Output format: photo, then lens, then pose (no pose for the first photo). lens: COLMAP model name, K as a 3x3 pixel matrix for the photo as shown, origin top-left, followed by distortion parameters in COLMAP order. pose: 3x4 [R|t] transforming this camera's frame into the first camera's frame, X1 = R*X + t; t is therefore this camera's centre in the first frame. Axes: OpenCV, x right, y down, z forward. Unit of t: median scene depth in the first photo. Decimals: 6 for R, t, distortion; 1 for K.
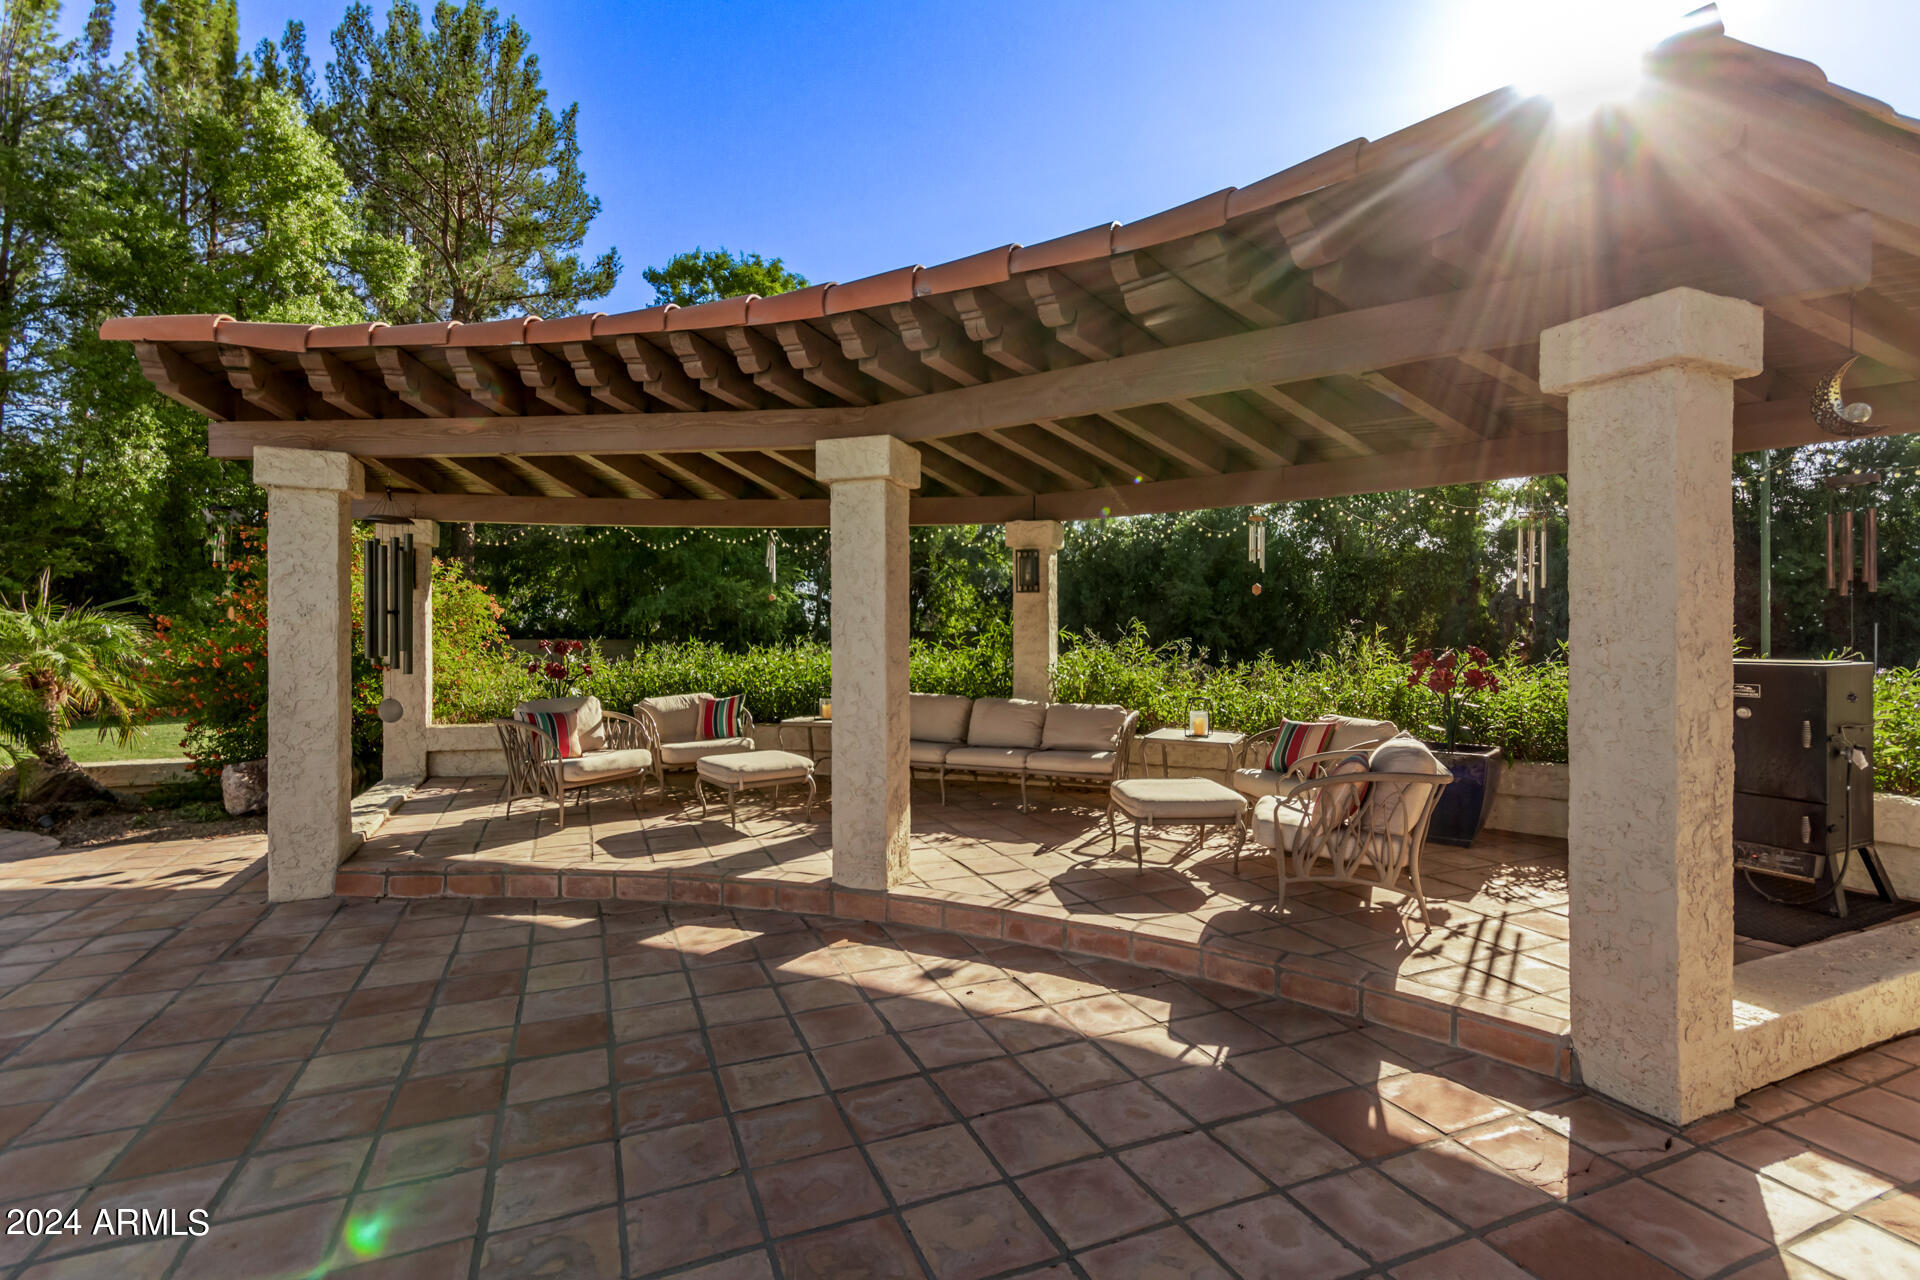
lens RADIAL K [[891.7, 0, 965.2], [0, 891.7, 642.0], [0, 0, 1]] dist [0.003628, -0.000237]
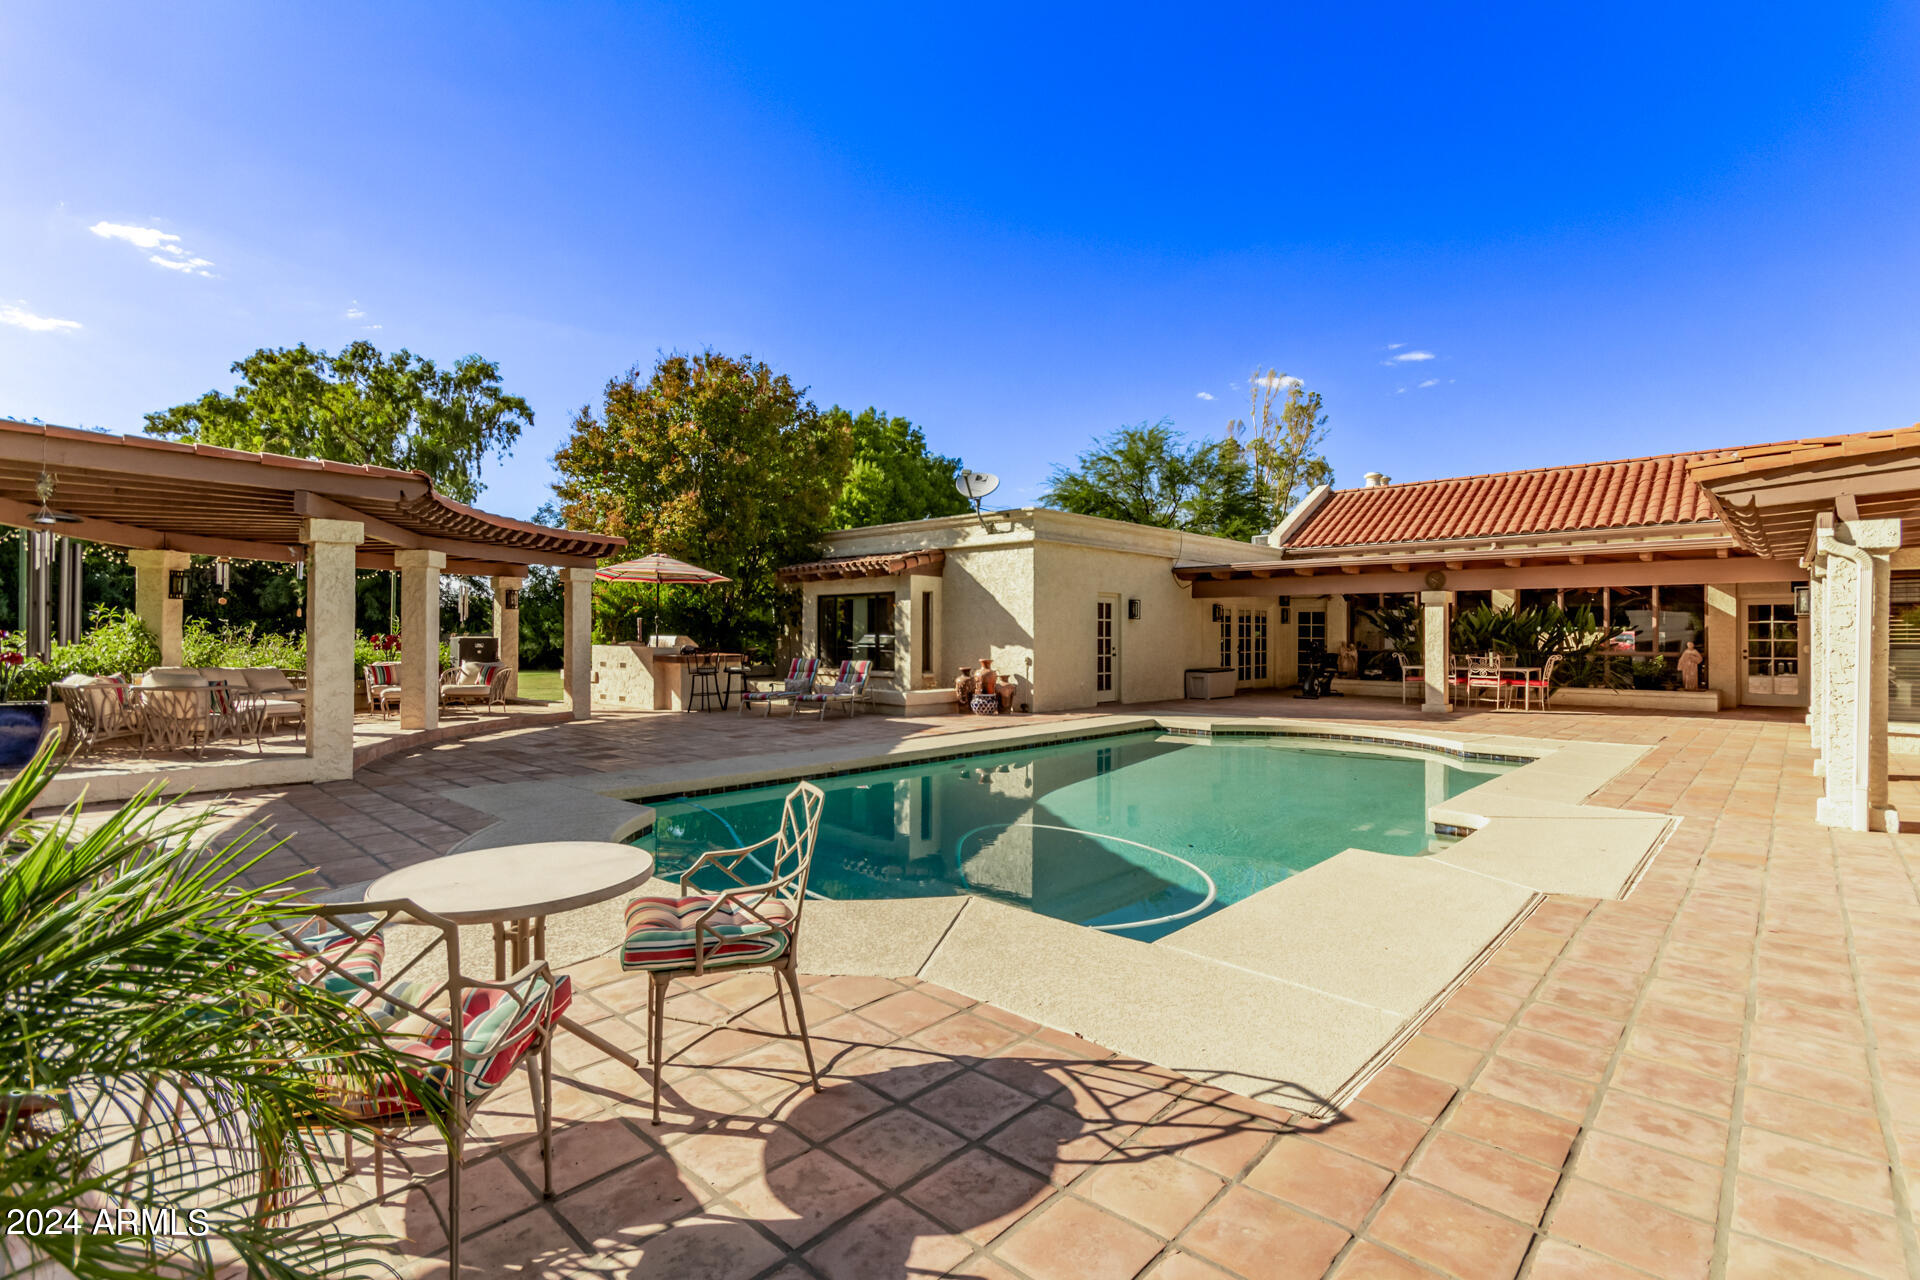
lens RADIAL K [[879.4, 0, 970.2], [0, 879.4, 638.7], [0, 0, 1]] dist [-0.000796, -0.000294]
pose [[-0.402016, -0.006361, 0.915611, -1.754938], [0.002744, 0.999963, 0.008152, 0.003066], [-0.915629, 0.005790, -0.401983, 0.353319]]
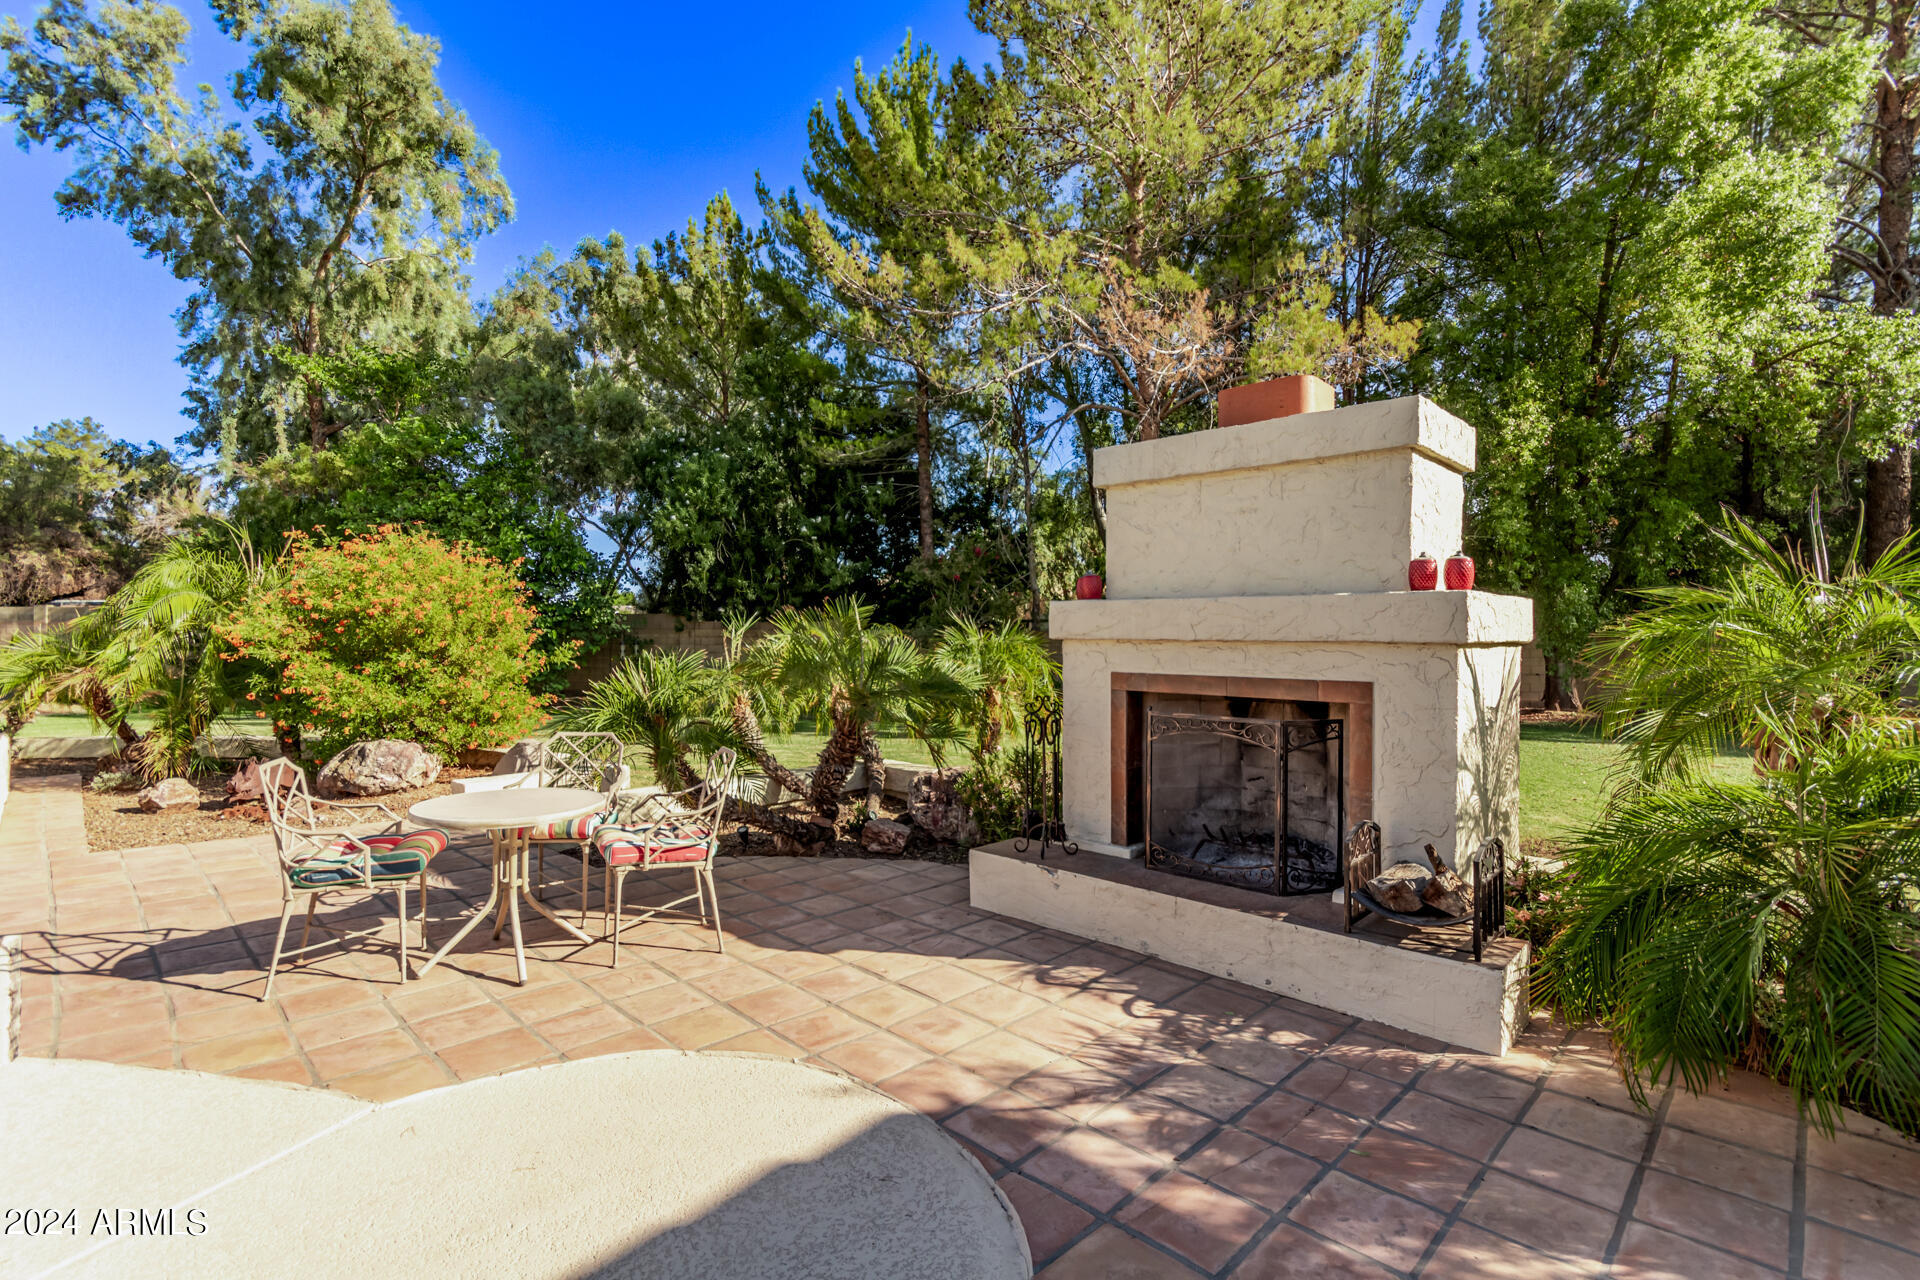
lens RADIAL K [[891.7, 0, 965.2], [0, 891.7, 642.0], [0, 0, 1]] dist [0.003628, -0.000237]
pose [[0.380229, 0.009363, -0.924845, -0.799031], [-0.007733, 0.999946, 0.006944, 0.001247], [0.924860, 0.004512, 0.380281, 0.423649]]
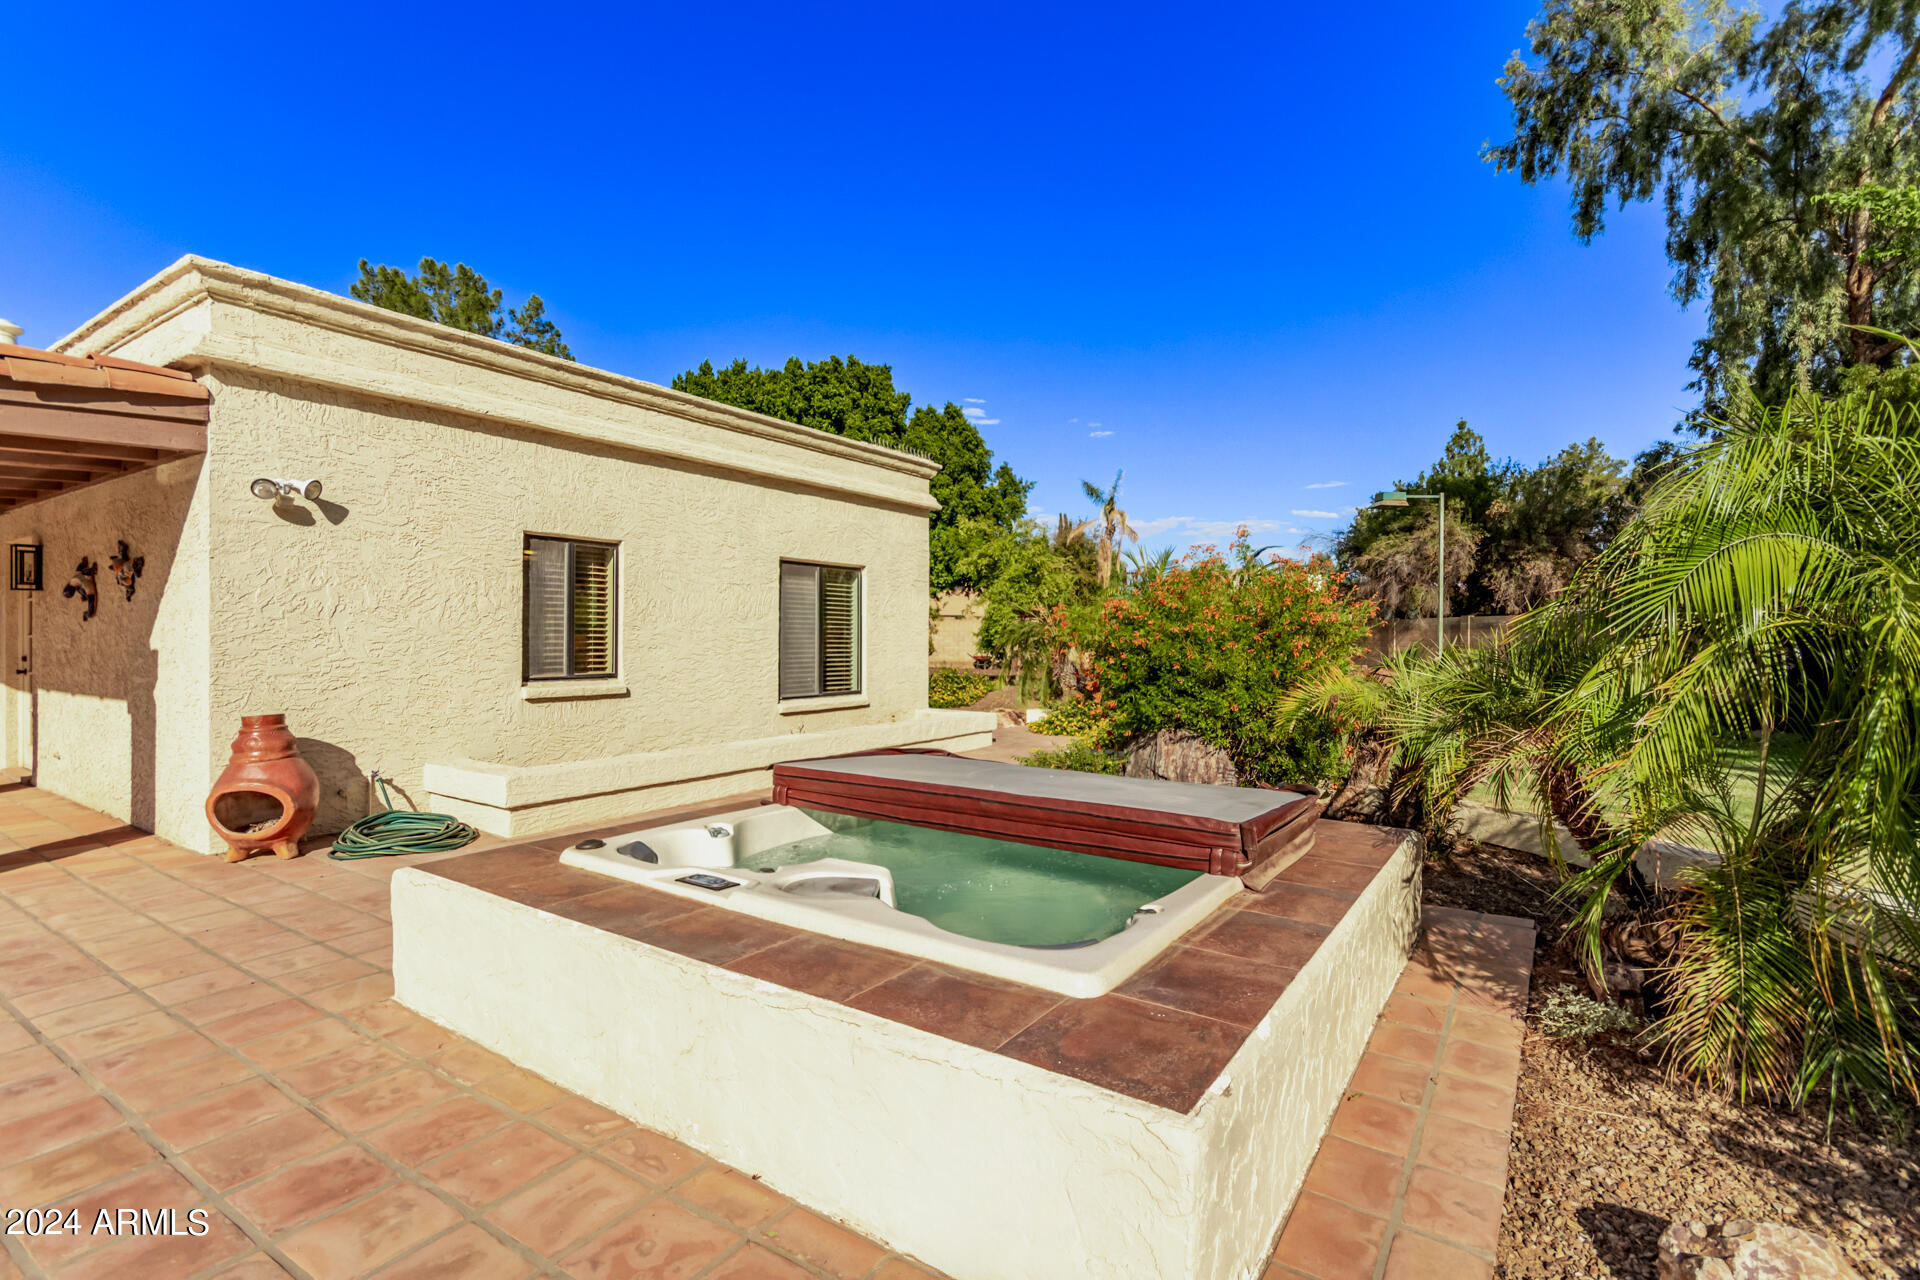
lens RADIAL K [[885.5, 0, 960.0], [0, 885.5, 640.0], [0, 0, 1]] dist [0.002584, 0.000228]
pose [[-0.843016, -0.004315, -0.537871, -1.656749], [-0.013248, 0.999831, 0.012743, 0.000328], [0.537725, 0.017869, -0.842931, 0.096108]]
